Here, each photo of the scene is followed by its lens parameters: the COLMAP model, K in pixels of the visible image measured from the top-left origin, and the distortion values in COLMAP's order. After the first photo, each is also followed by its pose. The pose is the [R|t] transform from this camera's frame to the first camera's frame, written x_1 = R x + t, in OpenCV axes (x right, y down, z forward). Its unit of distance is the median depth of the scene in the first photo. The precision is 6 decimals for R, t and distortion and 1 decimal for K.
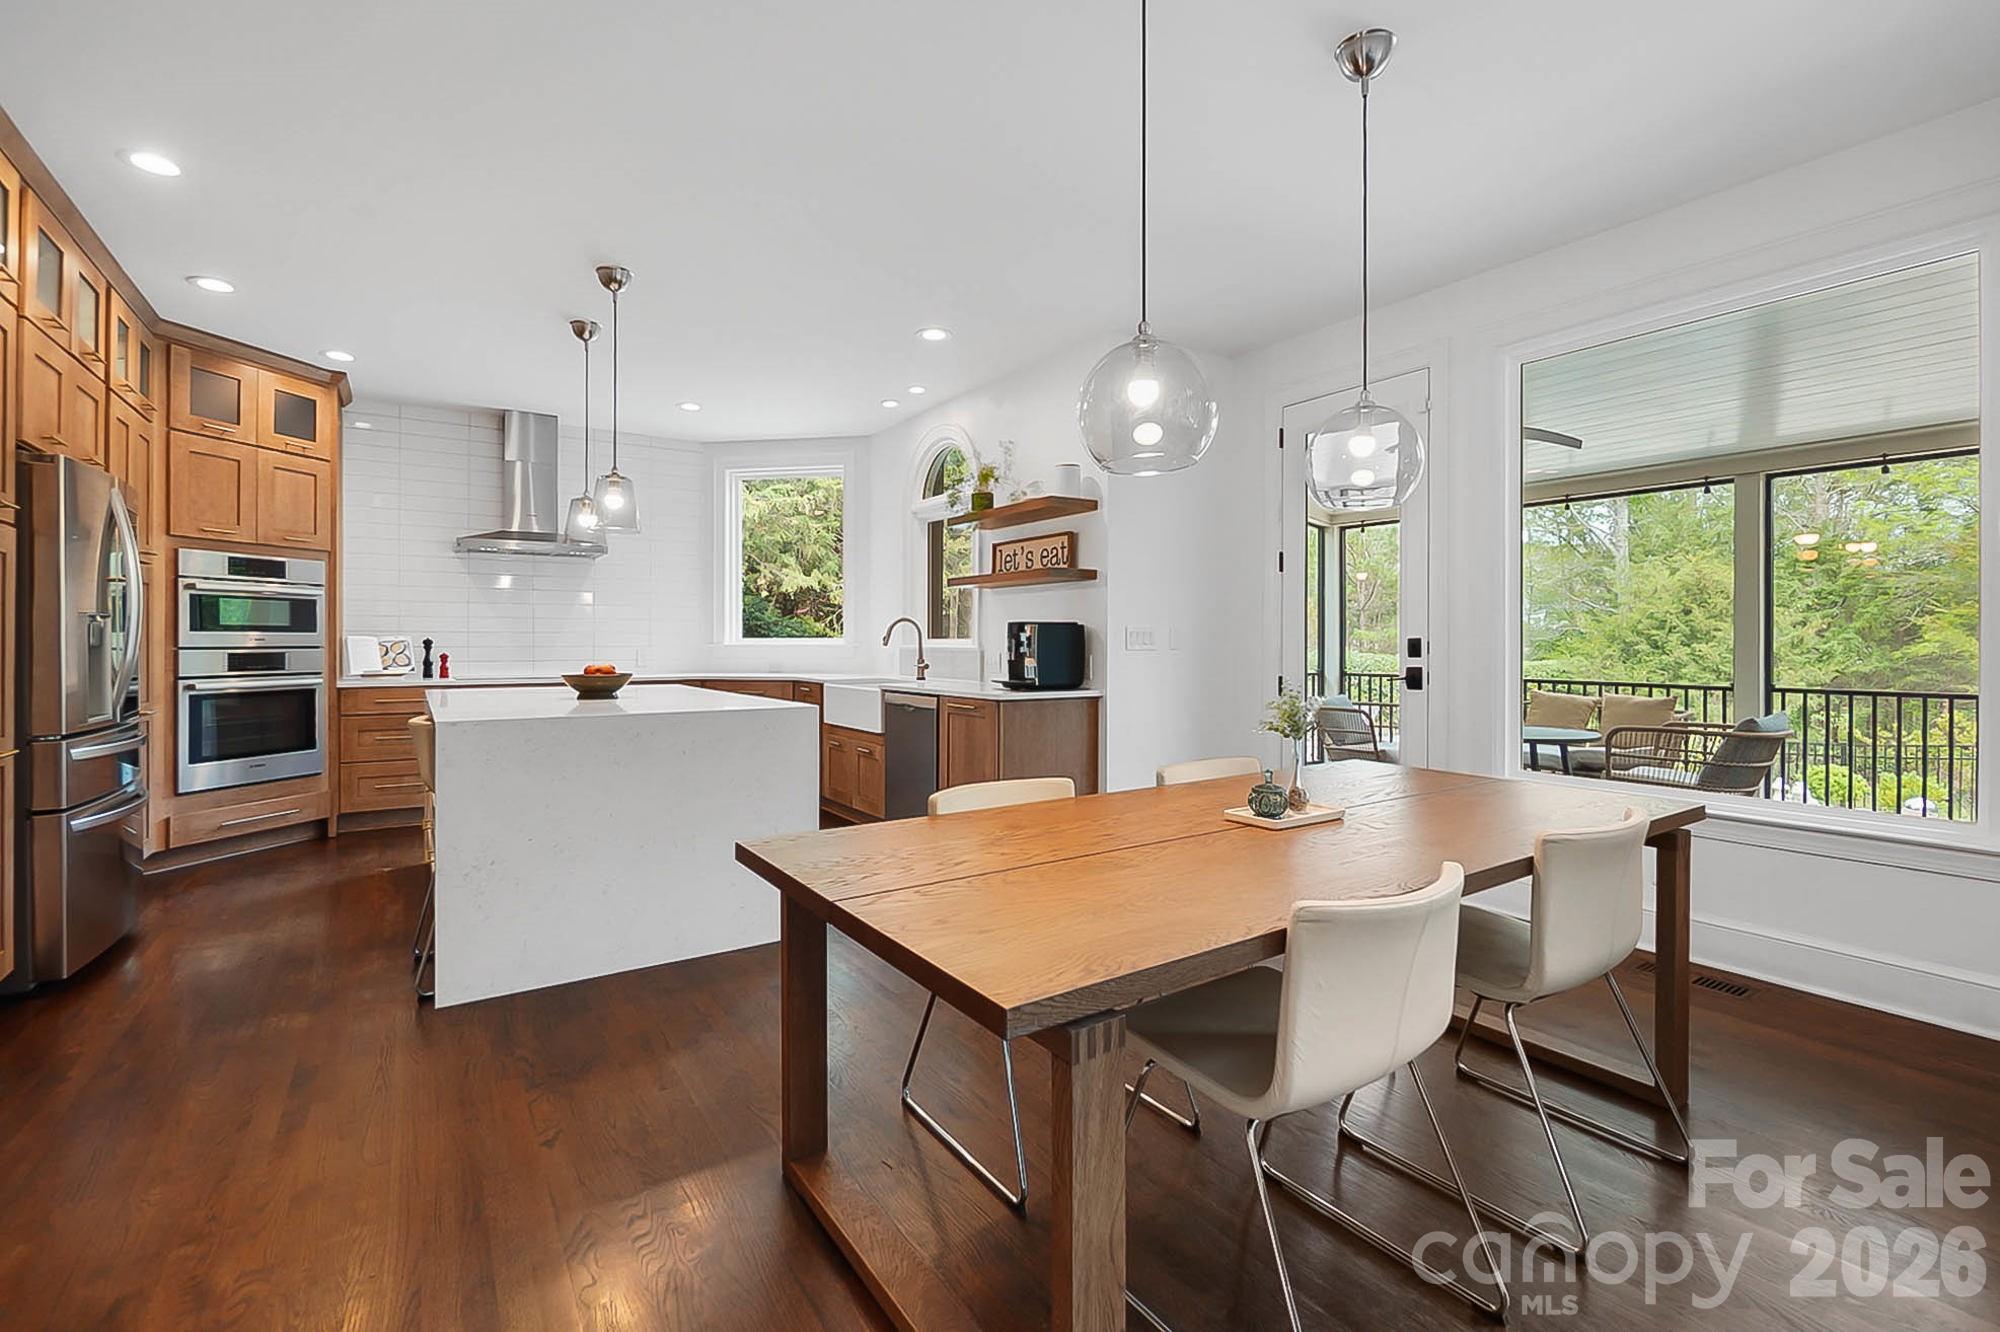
lens RADIAL K [[869.0, 0, 989.1], [0, 869.0, 649.3], [0, 0, 1]] dist [-0.002187, -0.000321]
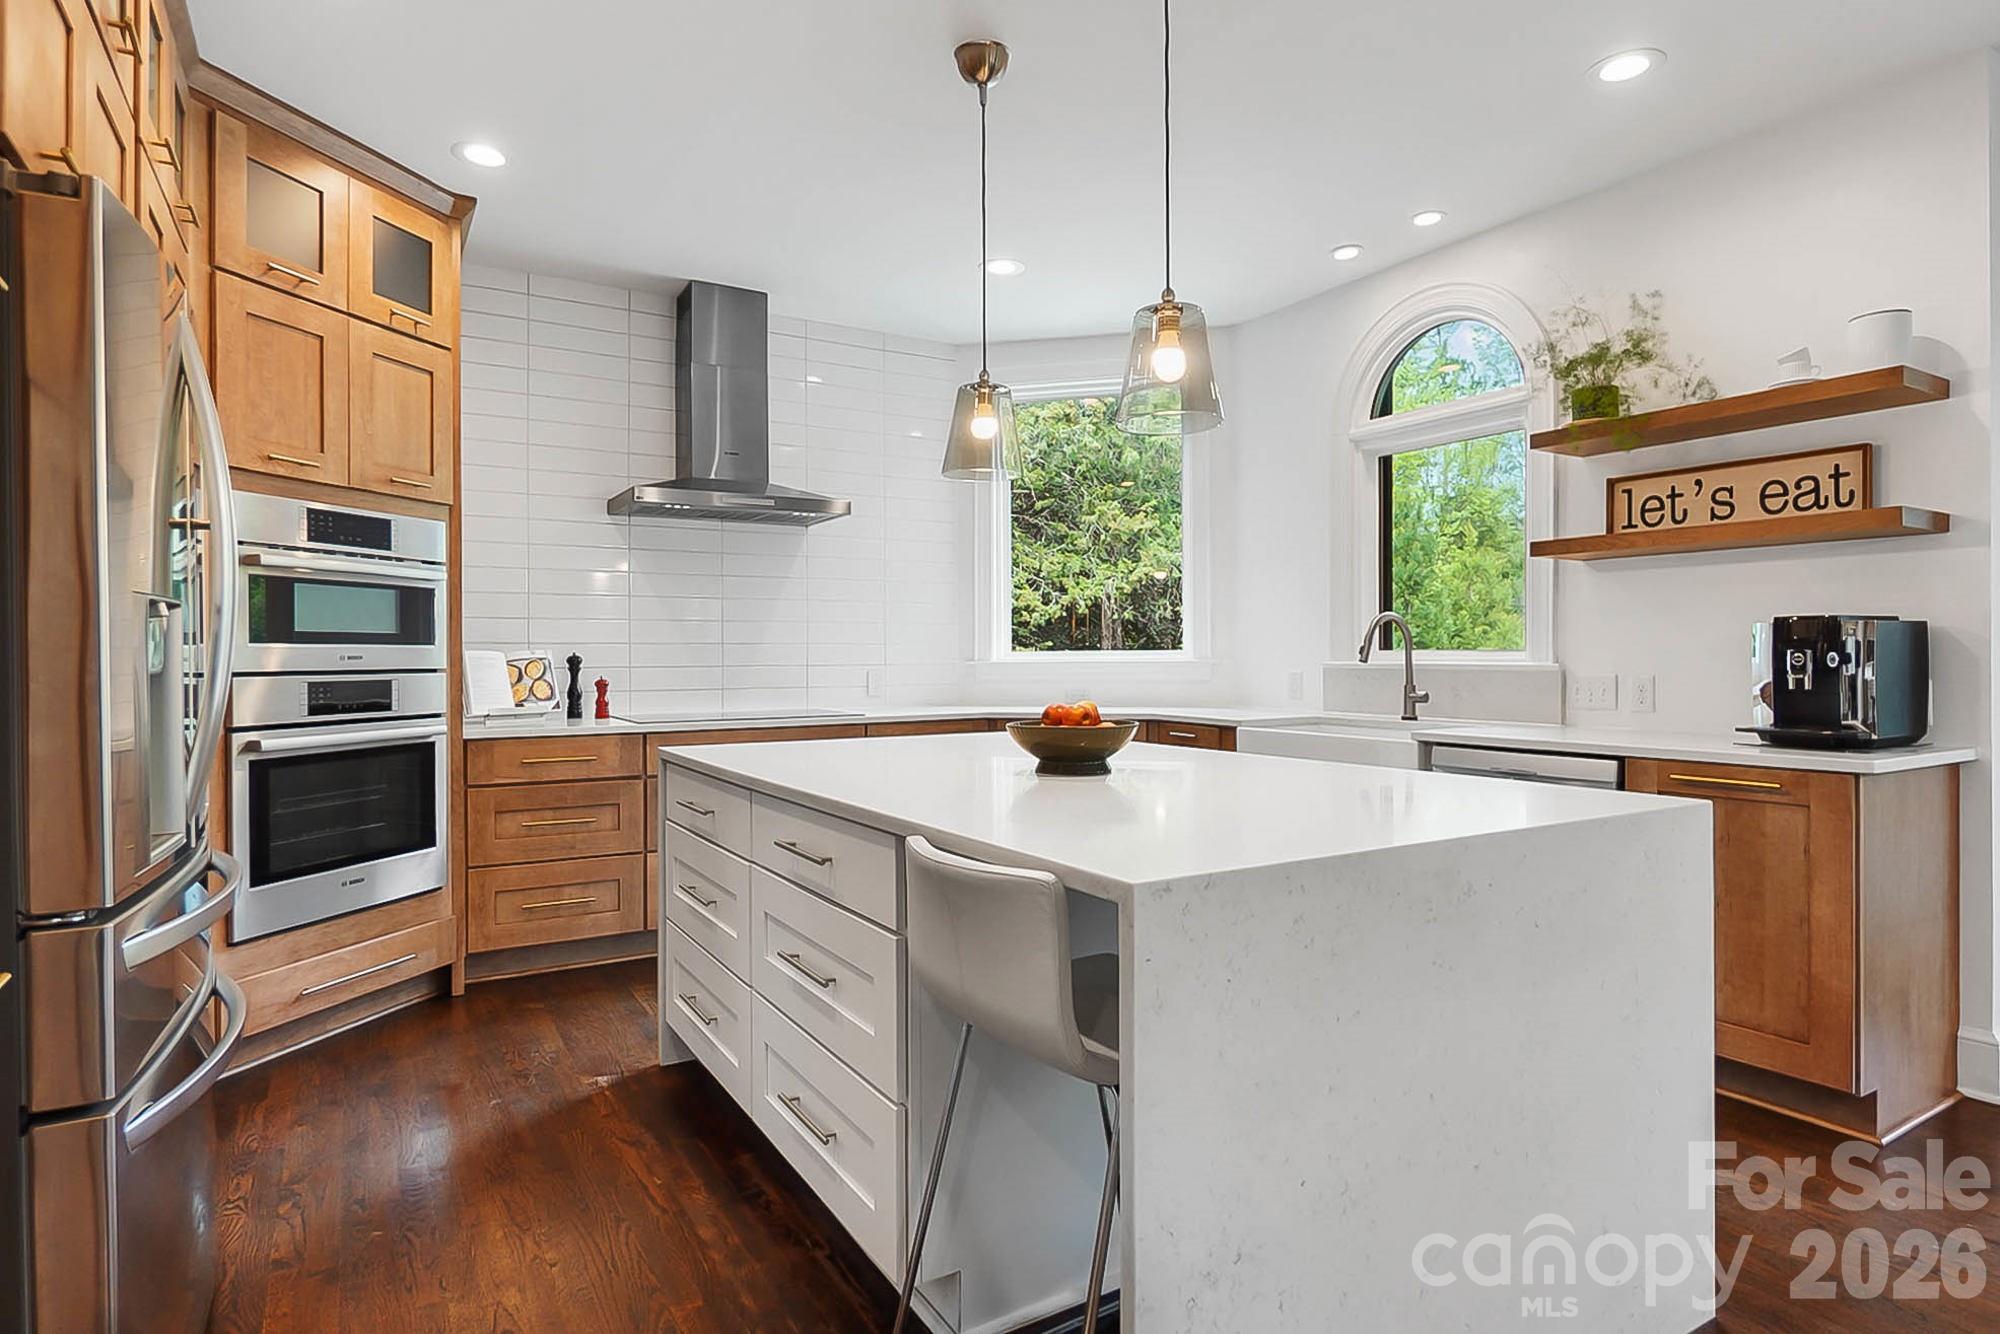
lens RADIAL K [[1059.7, 0, 1000.0], [0, 1059.7, 667.0], [0, 0, 1]] dist [-0.001309, -0.000230]
pose [[0.999079, -0.005144, -0.042594, -0.375348], [0.005216, 0.999985, 0.001593, -0.003872], [0.042585, -0.001814, 0.999091, 0.315975]]
